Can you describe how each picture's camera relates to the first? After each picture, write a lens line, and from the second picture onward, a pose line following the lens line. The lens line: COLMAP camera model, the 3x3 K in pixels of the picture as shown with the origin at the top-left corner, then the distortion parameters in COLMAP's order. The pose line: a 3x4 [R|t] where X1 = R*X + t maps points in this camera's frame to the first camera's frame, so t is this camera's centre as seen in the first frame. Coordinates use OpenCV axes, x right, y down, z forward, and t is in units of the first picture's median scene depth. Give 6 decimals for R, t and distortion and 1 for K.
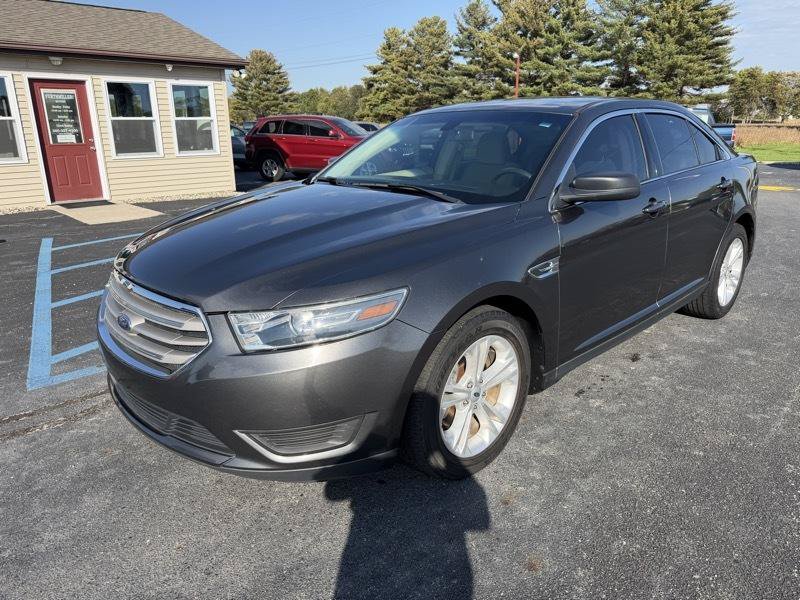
lens RADIAL K [[586.6, 0, 398.0], [0, 586.6, 304.1], [0, 0, 1]] dist [0.007761, -0.002071]
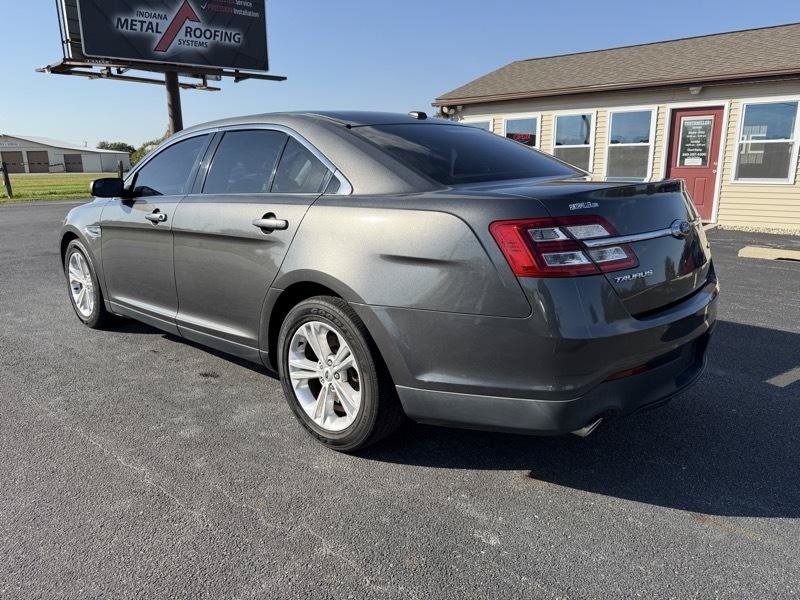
lens RADIAL K [[581.5, 0, 396.5], [0, 581.5, 300.7], [0, 0, 1]] dist [0.004945, -0.002144]
pose [[0.056899, 0.237741, -0.969661, 0.108953], [-0.291384, 0.932903, 0.211630, -0.025624], [0.954913, 0.270502, 0.122355, 0.095955]]
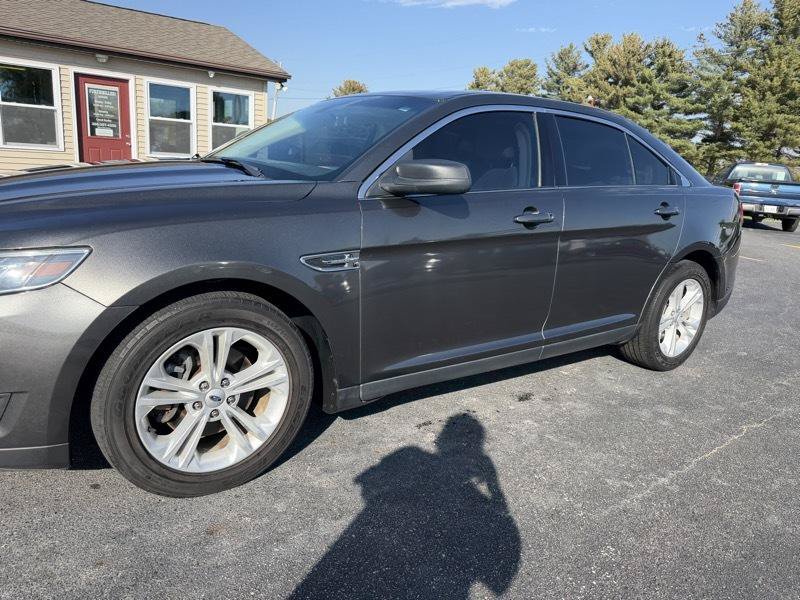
lens RADIAL K [[586.2, 0, 400.0], [0, 586.2, 300.0], [0, 0, 1]] dist [0.010710, -0.006577]
pose [[0.985561, 0.115228, -0.124062, 0.026452], [-0.122956, 0.990801, -0.056526, 0.001800], [0.116408, 0.070964, 0.990663, 0.010785]]
